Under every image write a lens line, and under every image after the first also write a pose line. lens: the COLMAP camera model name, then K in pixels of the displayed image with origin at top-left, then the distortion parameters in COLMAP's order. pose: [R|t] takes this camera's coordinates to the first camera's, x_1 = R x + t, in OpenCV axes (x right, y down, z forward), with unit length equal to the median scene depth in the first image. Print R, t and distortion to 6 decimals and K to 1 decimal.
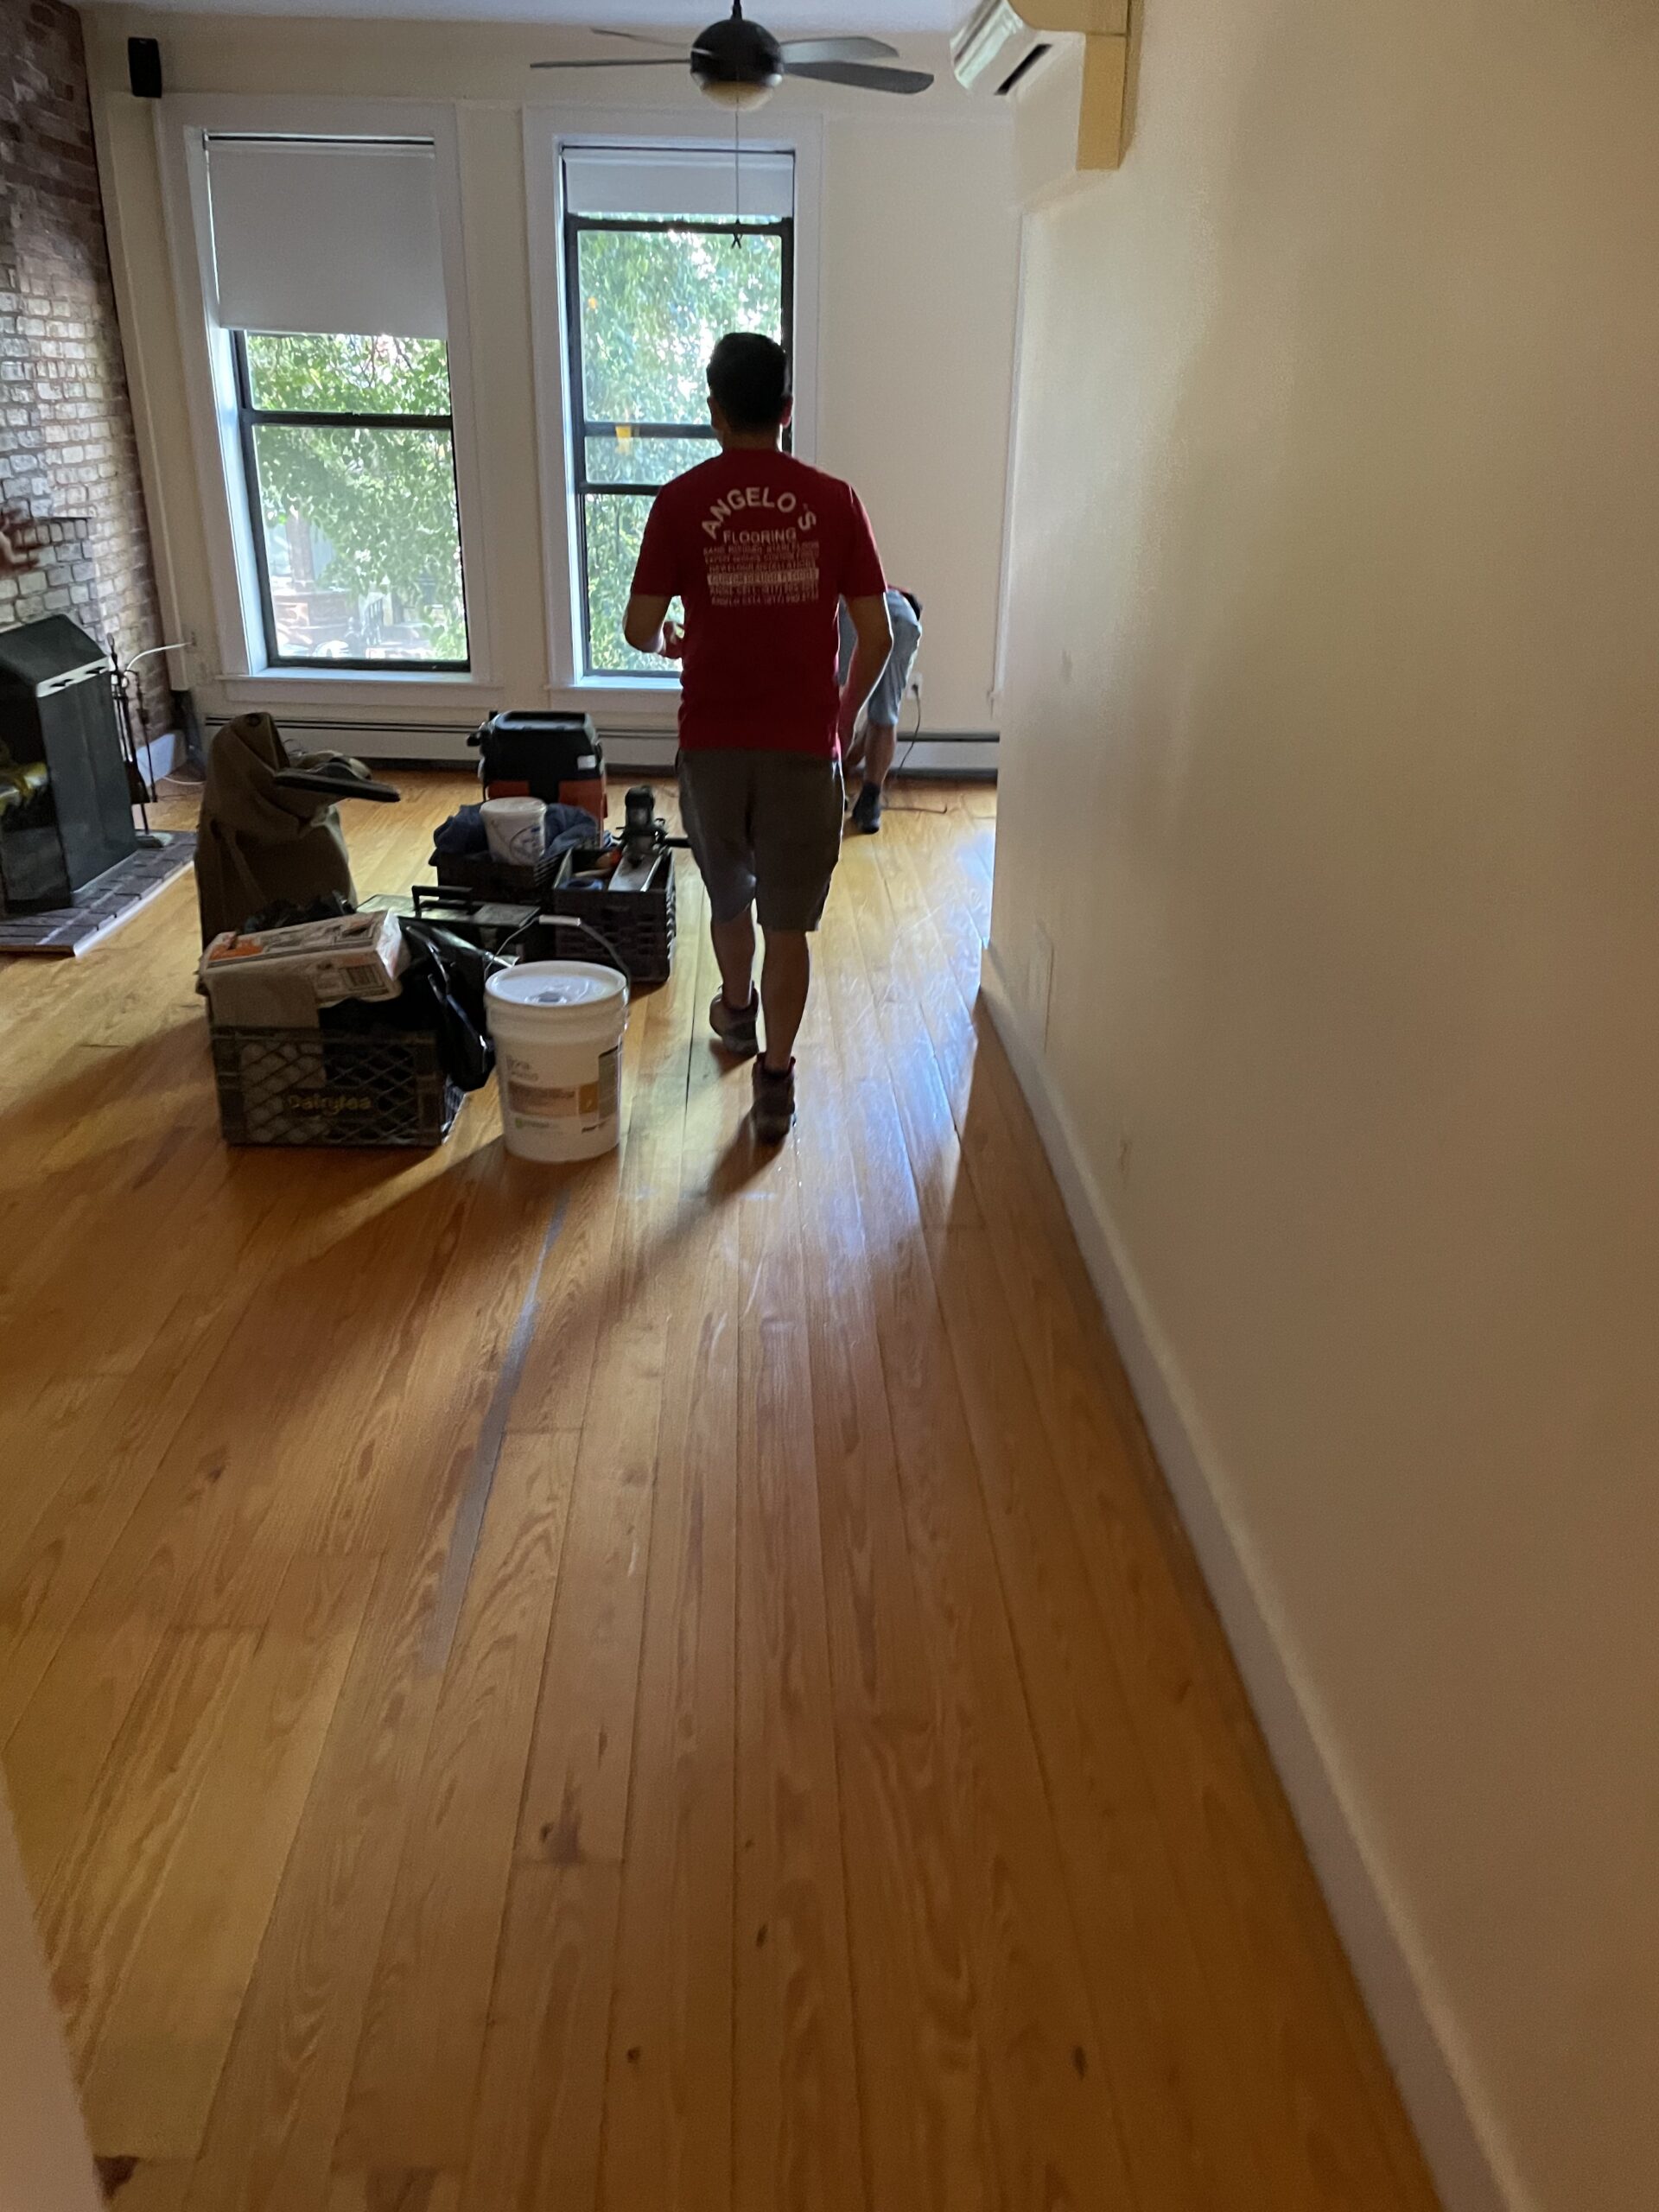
lens RADIAL K [[1692.2, 0, 799.8], [0, 1692.2, 1100.8], [0, 0, 1]] dist [0.093954, -0.124939]
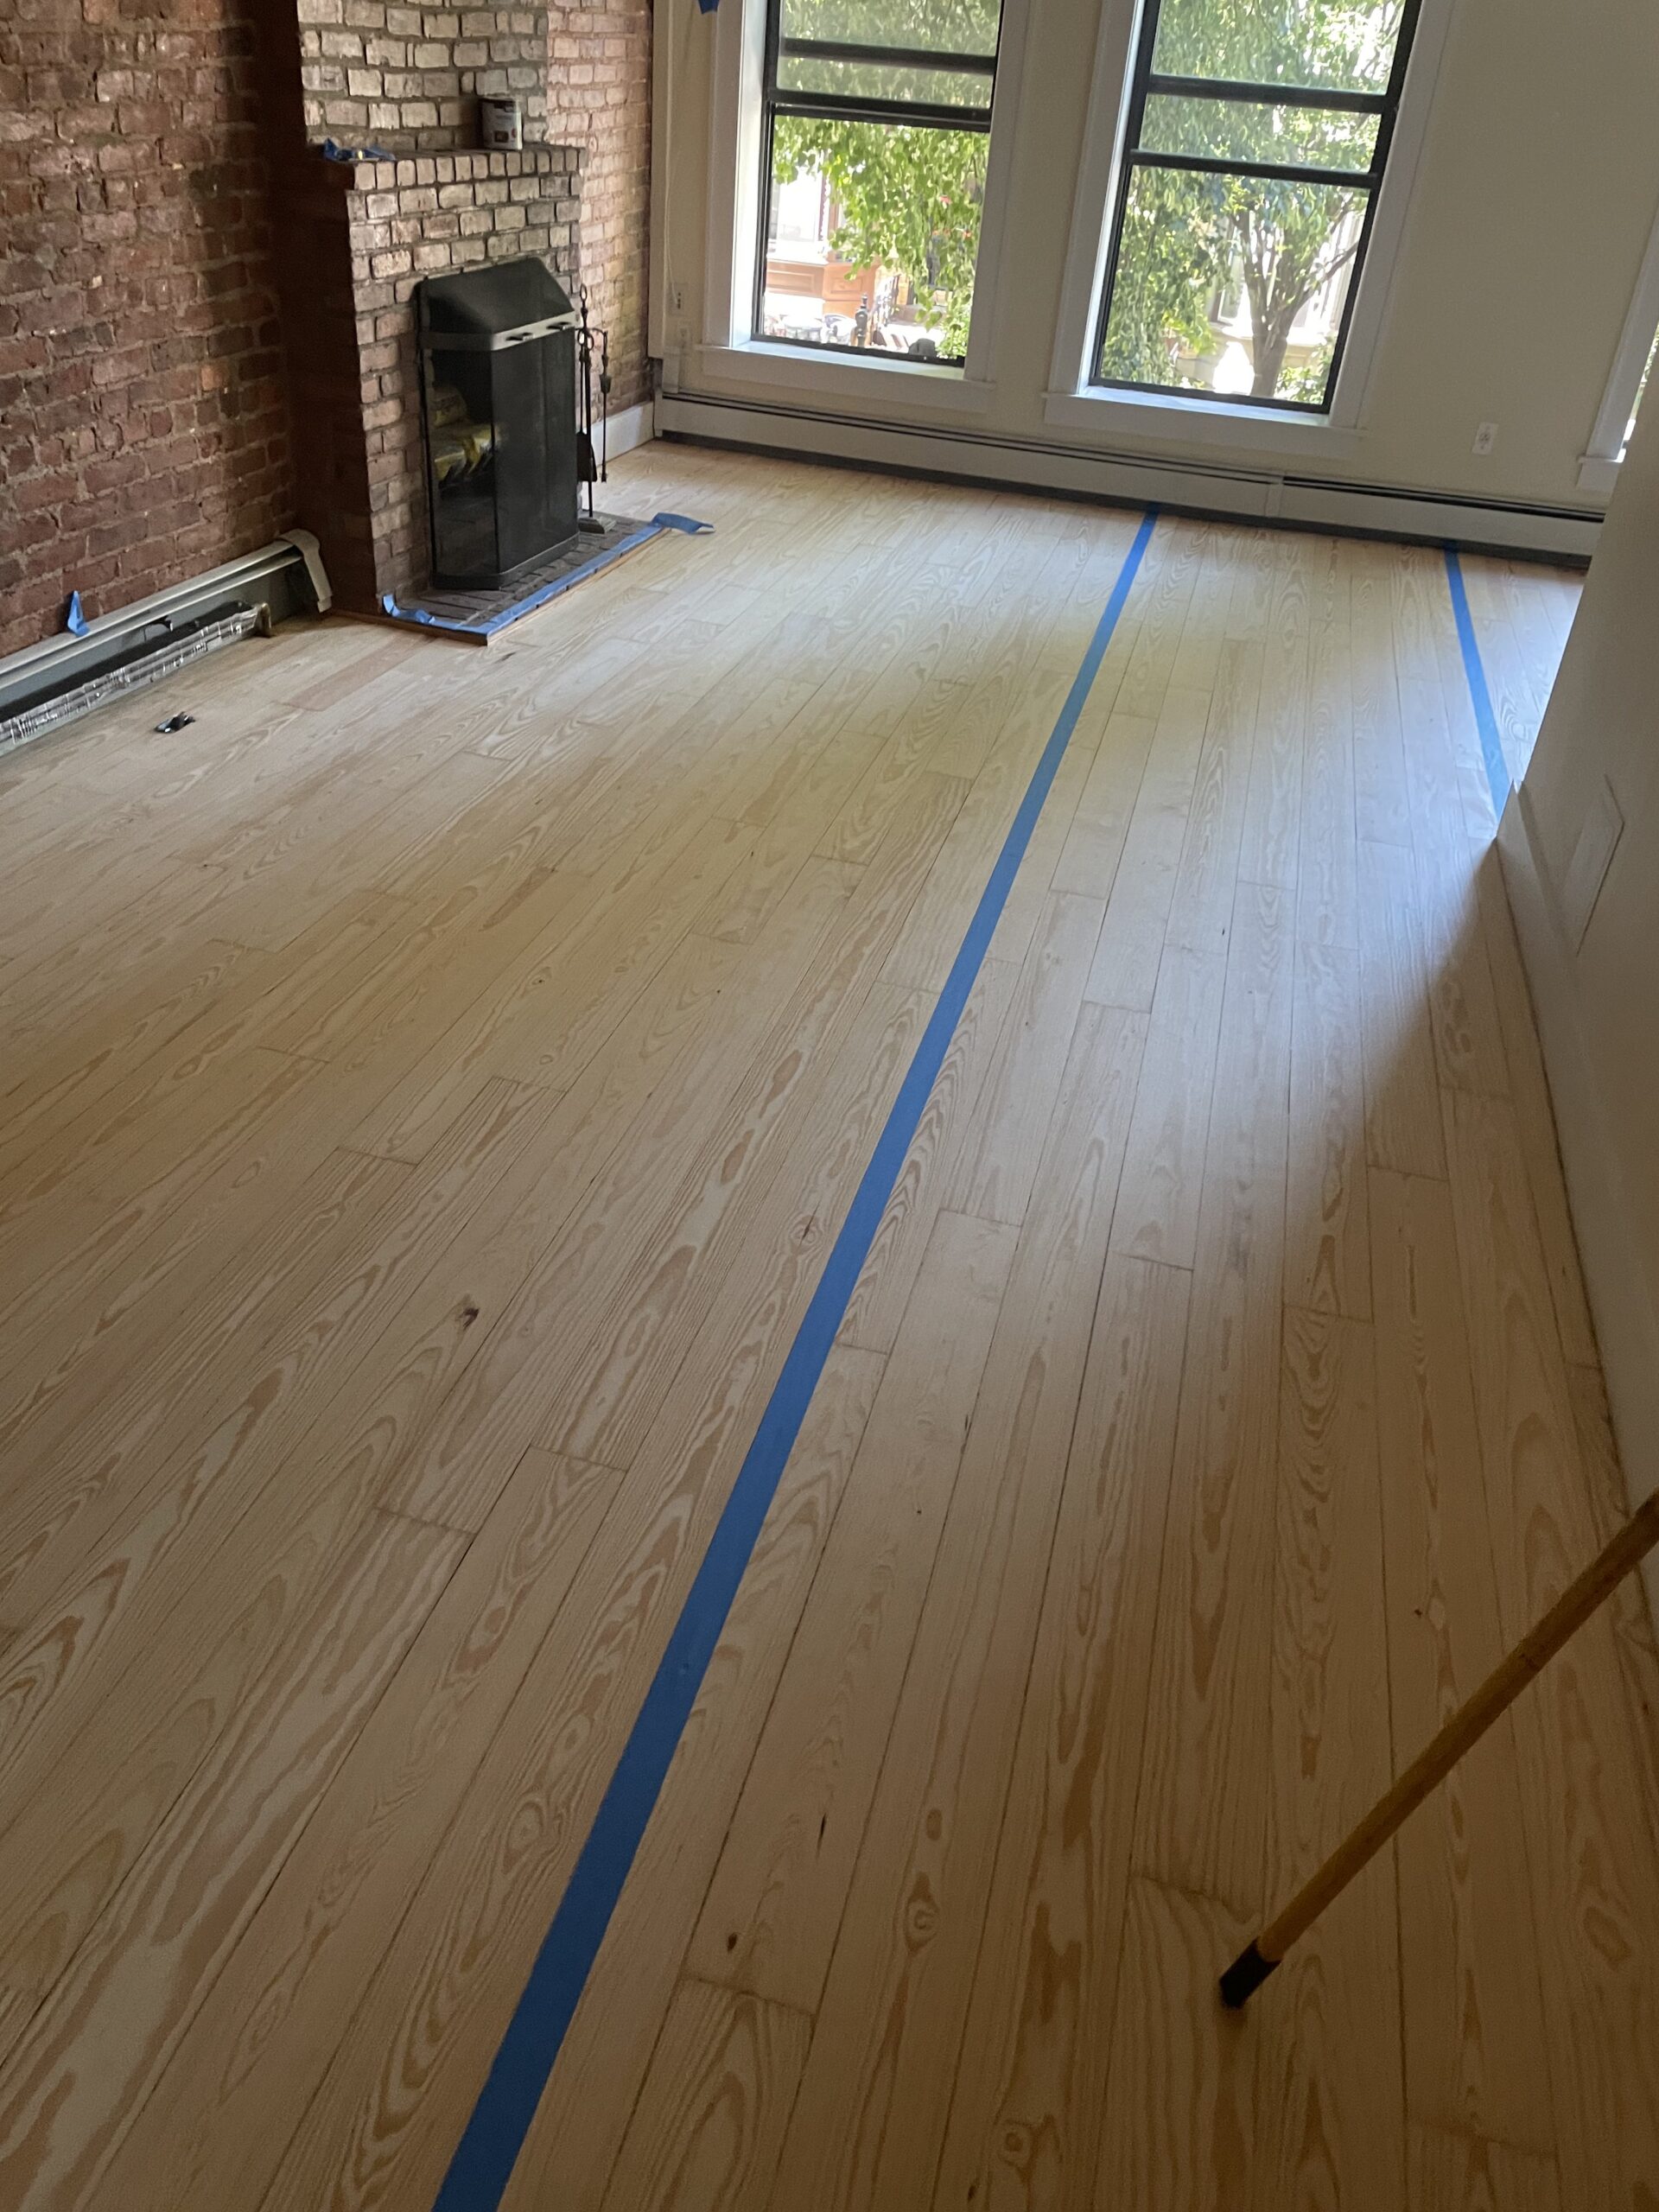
lens RADIAL K [[1692.2, 0, 799.8], [0, 1692.2, 1100.8], [0, 0, 1]] dist [0.093954, -0.124939]
pose [[0.955870, 0.203036, -0.212344, -0.007377], [-0.167856, 0.970610, 0.172456, -0.026368], [0.241117, -0.129202, 0.961857, 0.087108]]
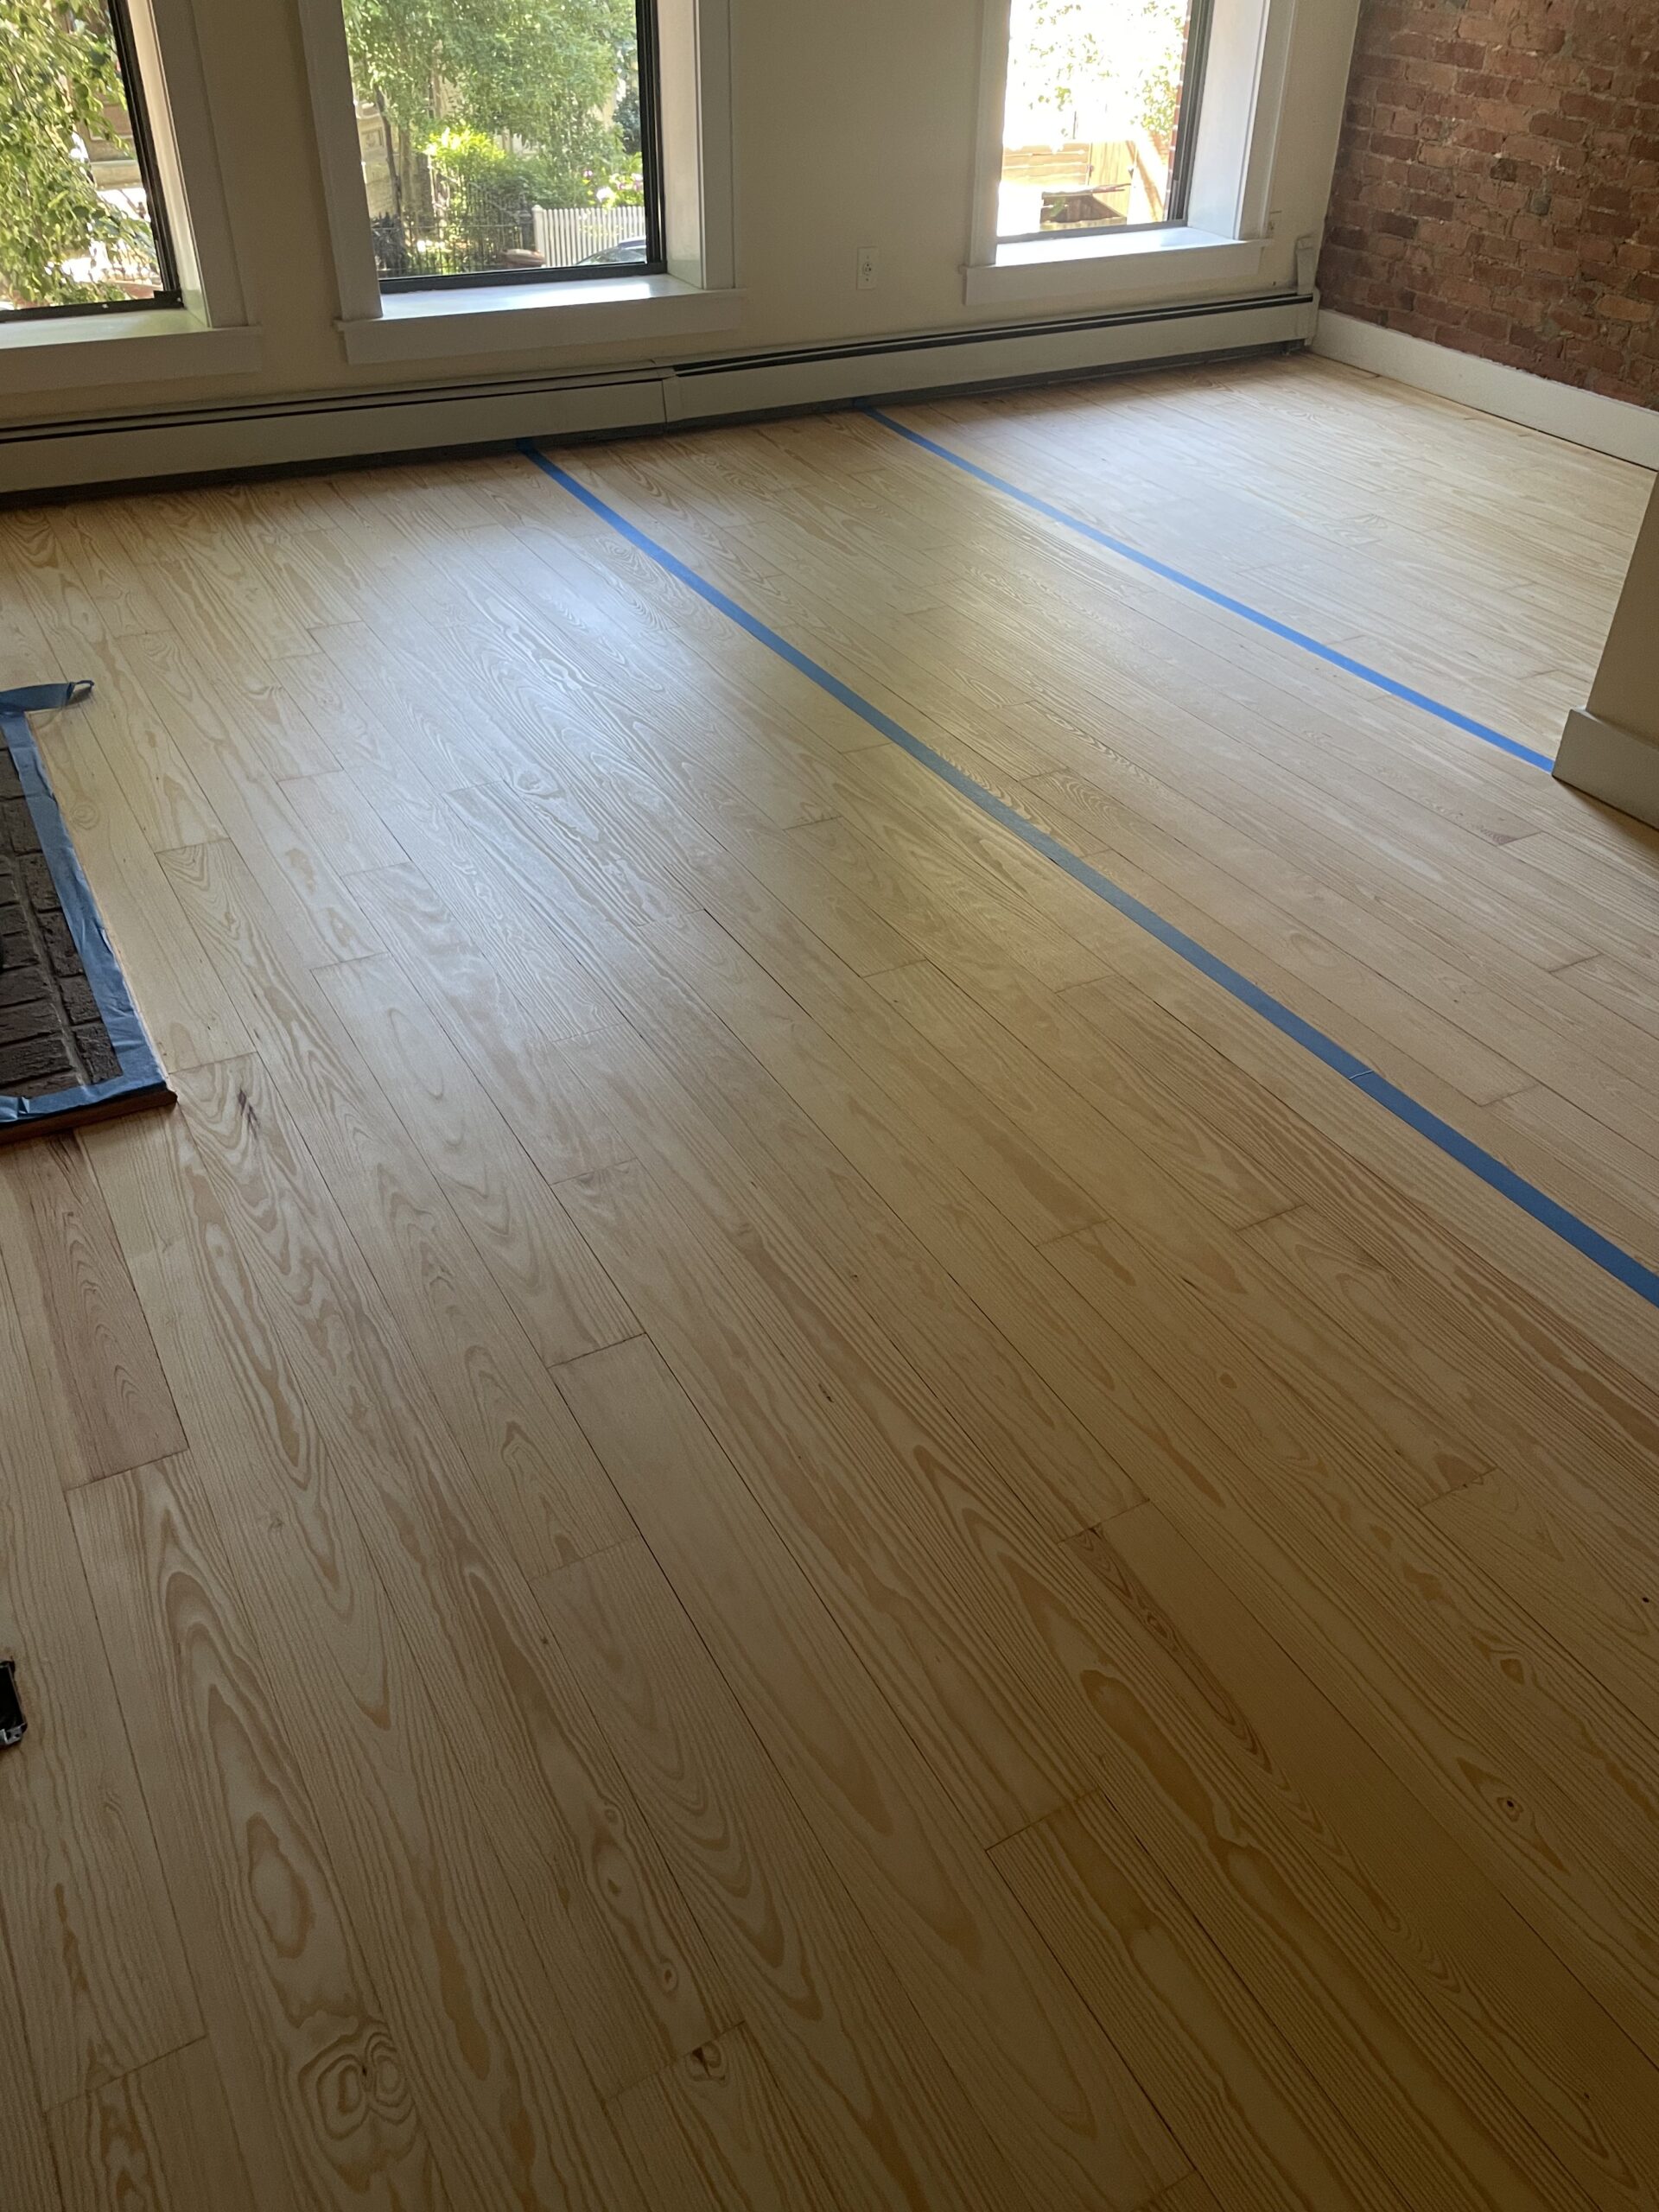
lens RADIAL K [[1692.2, 0, 799.8], [0, 1692.2, 1100.8], [0, 0, 1]] dist [0.093954, -0.124939]
pose [[0.879859, -0.276370, 0.386611, -0.421980], [0.168196, 0.941954, 0.290573, -0.178168], [-0.444475, -0.190637, 0.875271, 0.448682]]
